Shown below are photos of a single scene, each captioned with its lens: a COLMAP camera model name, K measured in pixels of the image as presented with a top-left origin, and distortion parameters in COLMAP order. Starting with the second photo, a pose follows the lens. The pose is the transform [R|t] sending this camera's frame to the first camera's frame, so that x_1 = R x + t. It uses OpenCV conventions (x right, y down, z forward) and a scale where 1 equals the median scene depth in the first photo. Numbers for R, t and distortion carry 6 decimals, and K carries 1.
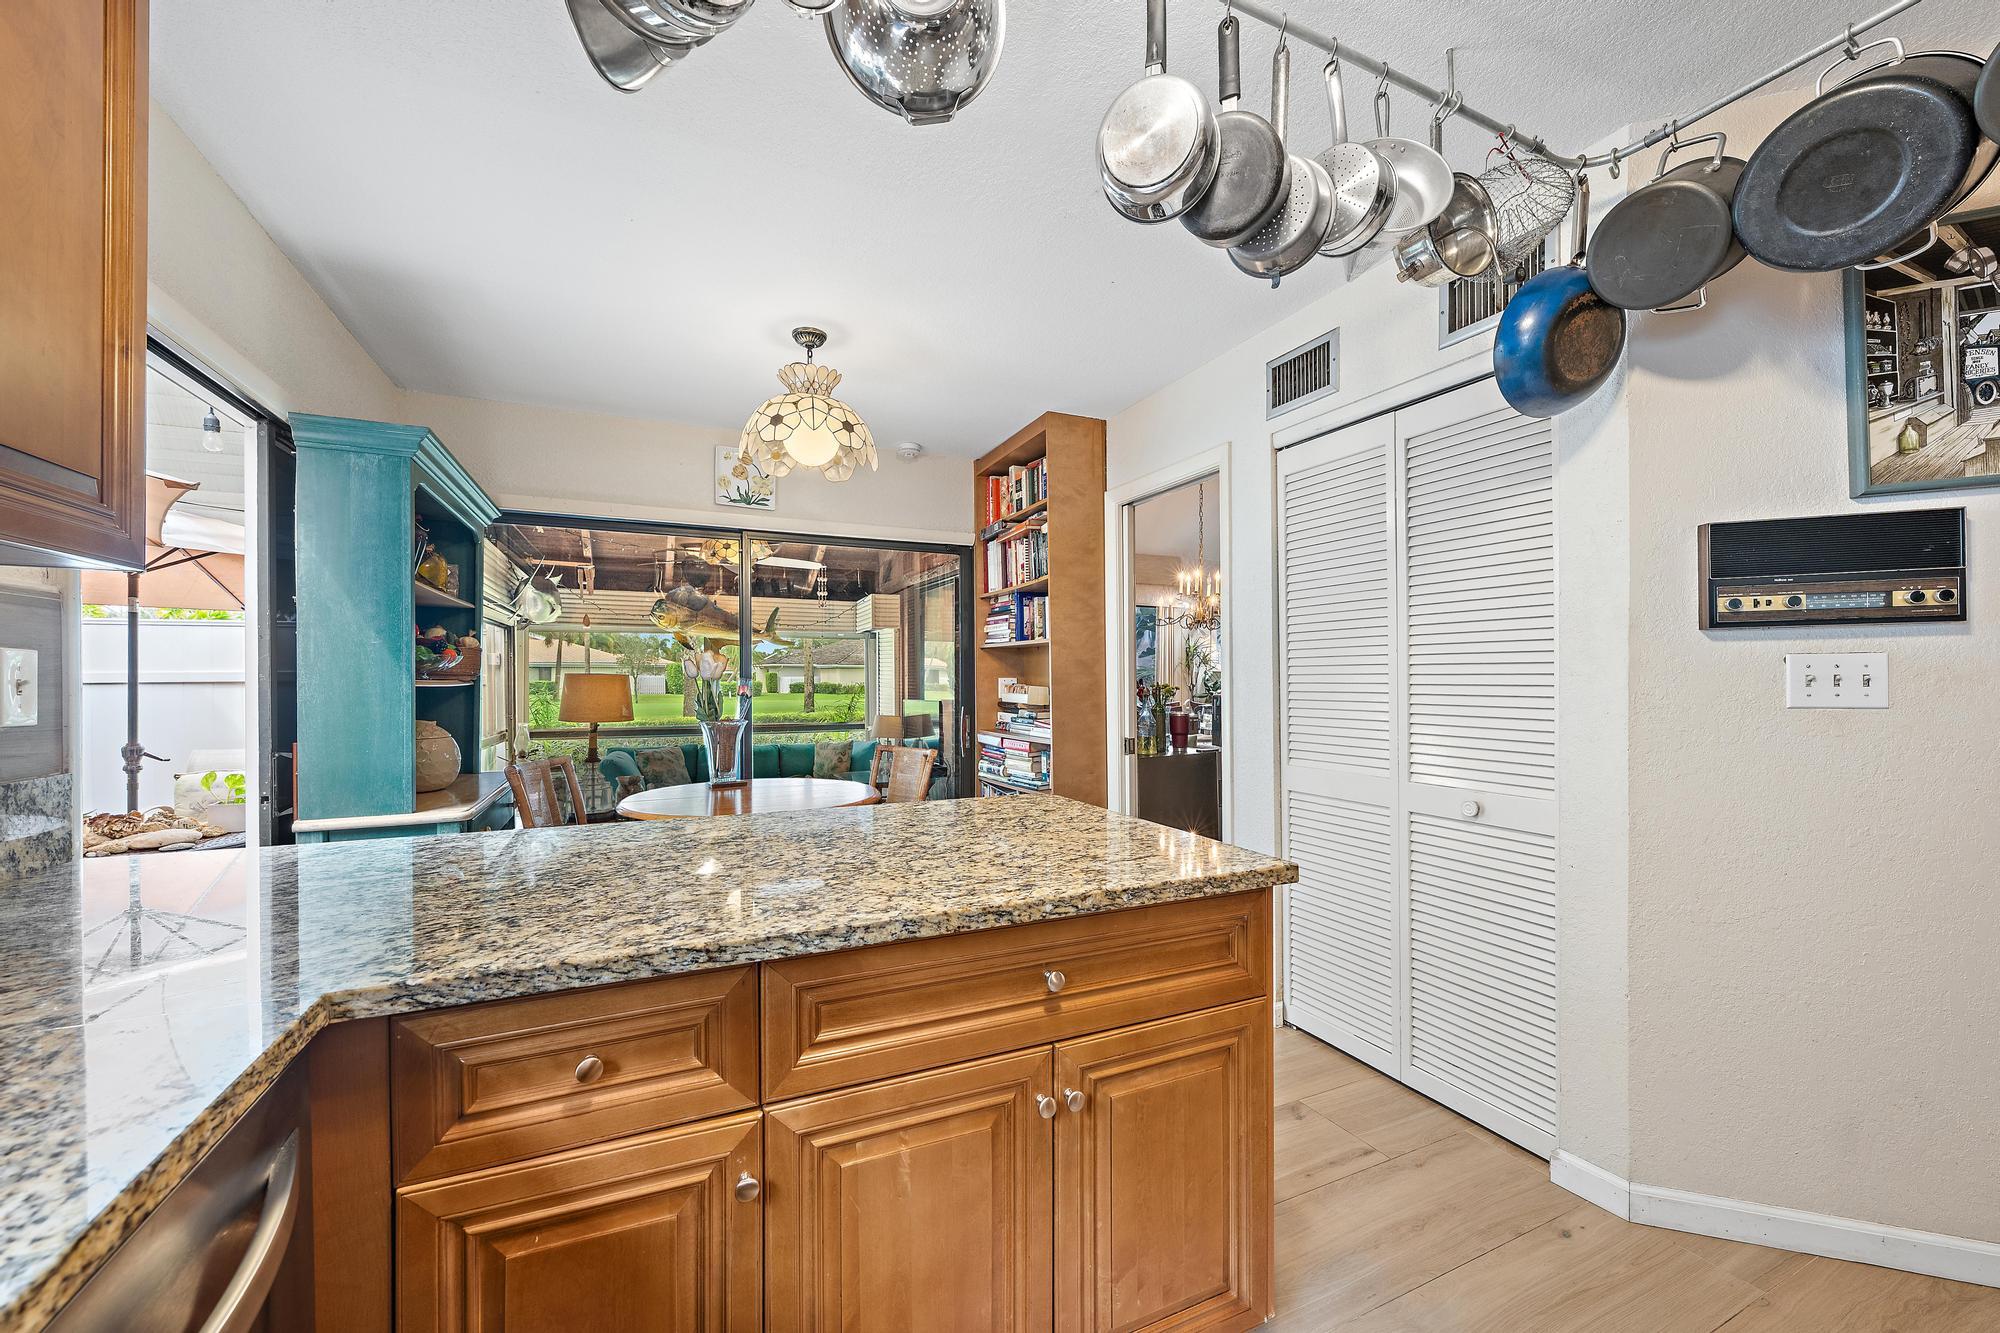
lens RADIAL K [[782.1, 0, 1003.5], [0, 782.1, 672.8], [0, 0, 1]] dist [0.004269, 0.000224]
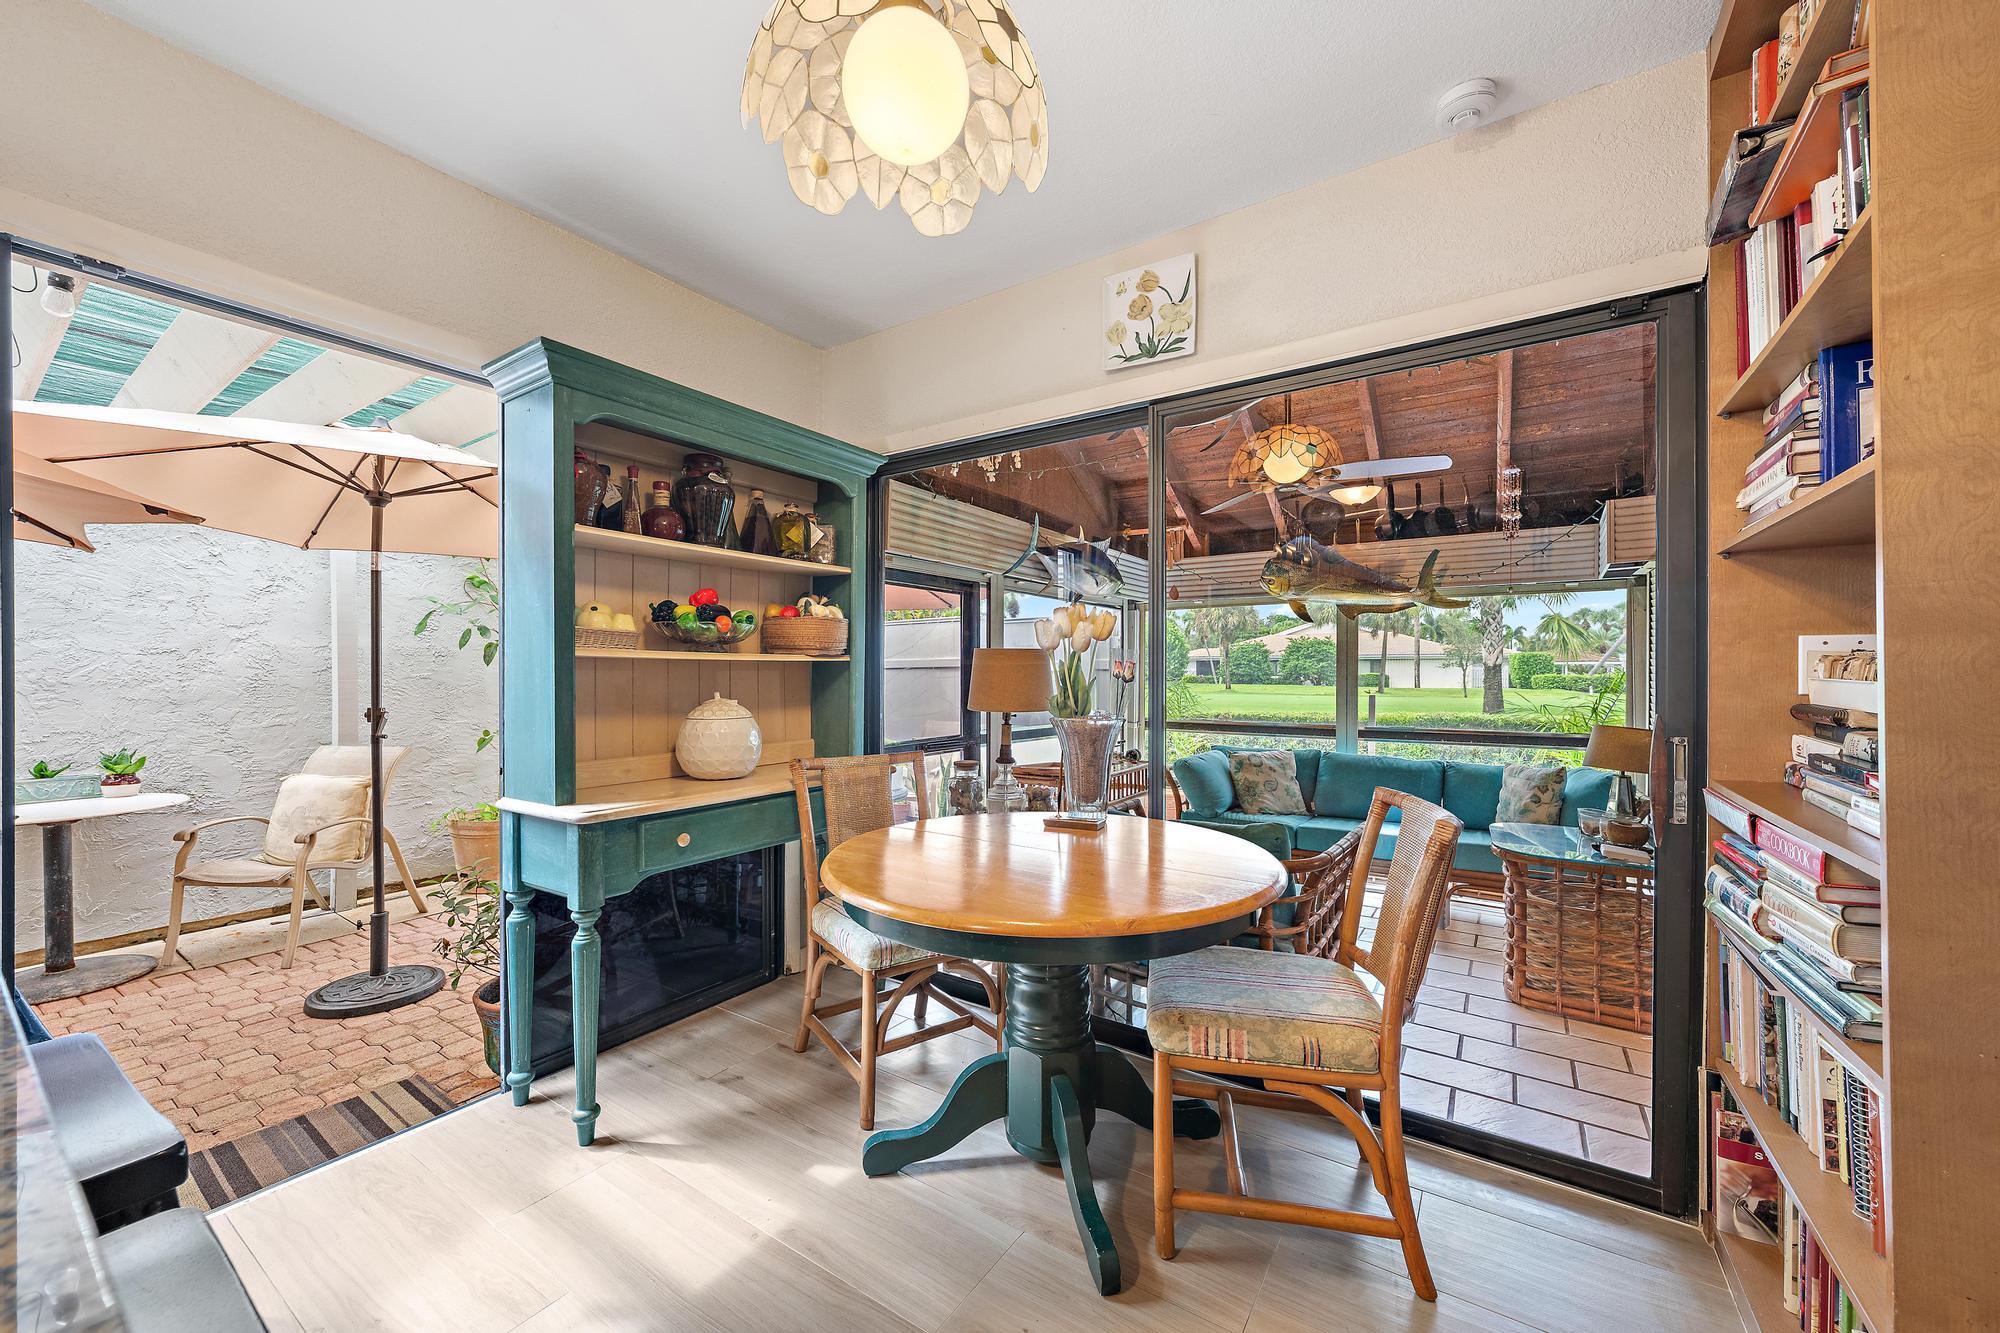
lens RADIAL K [[782.1, 0, 955.5], [0, 782.1, 677.7], [0, 0, 1]] dist [0.004269, 0.000224]
pose [[0.513631, 0.007165, -0.857981, 0.102632], [0.005658, 0.999915, 0.011737, 0.019579], [0.857992, -0.010883, 0.513547, 0.520412]]
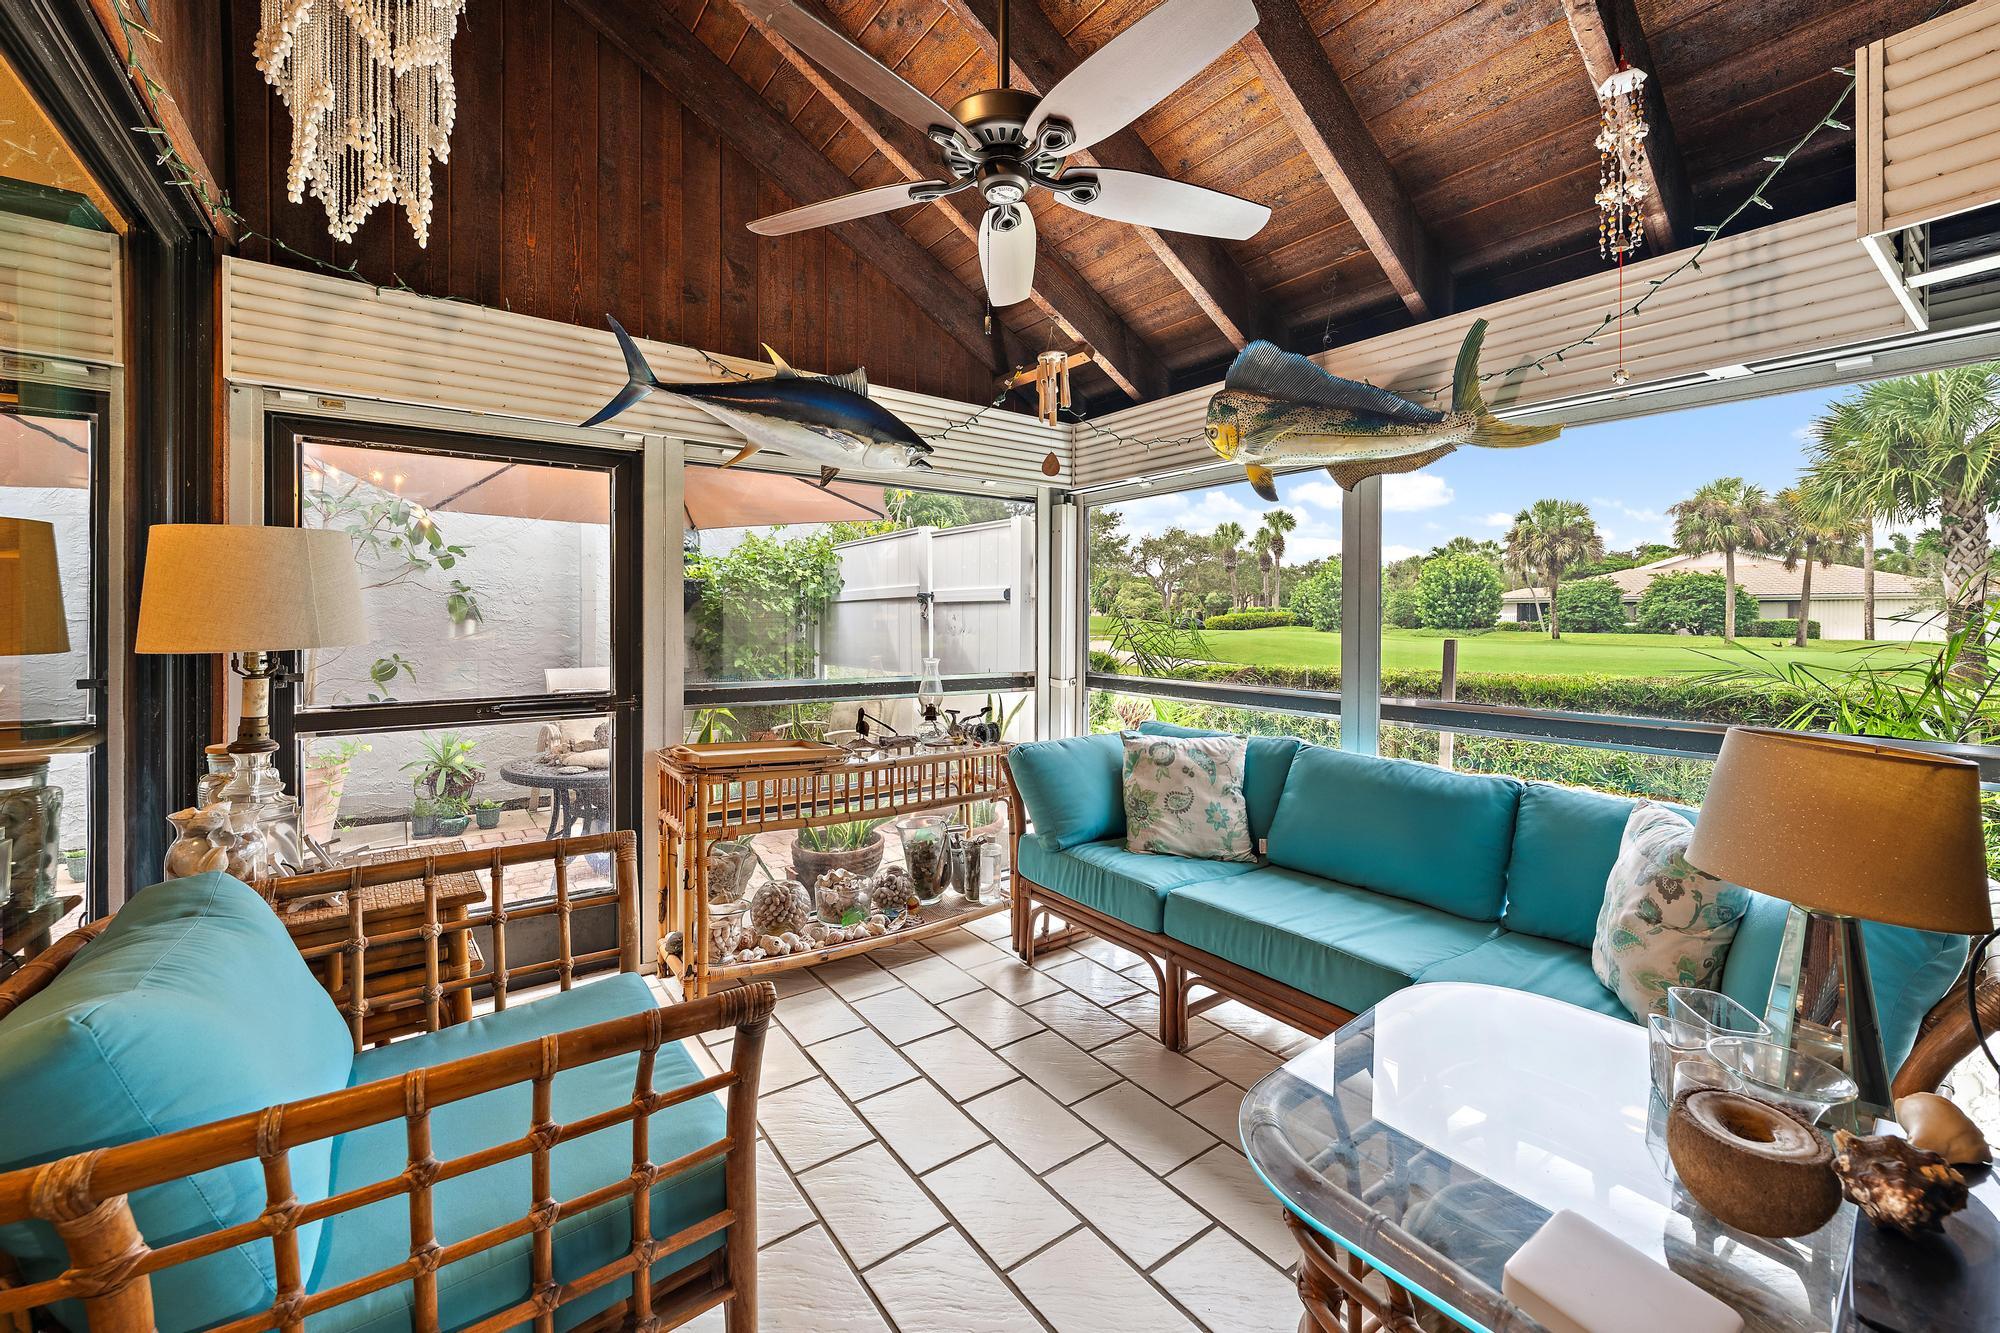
lens RADIAL K [[782.1, 0, 1007.1], [0, 782.1, 620.1], [0, 0, 1]] dist [0.004269, 0.000224]
pose [[0.211092, 0.002084, -0.977464, -0.053063], [0.005186, 0.999981, 0.003252, 0.044765], [0.977452, -0.005755, 0.211077, 1.207020]]
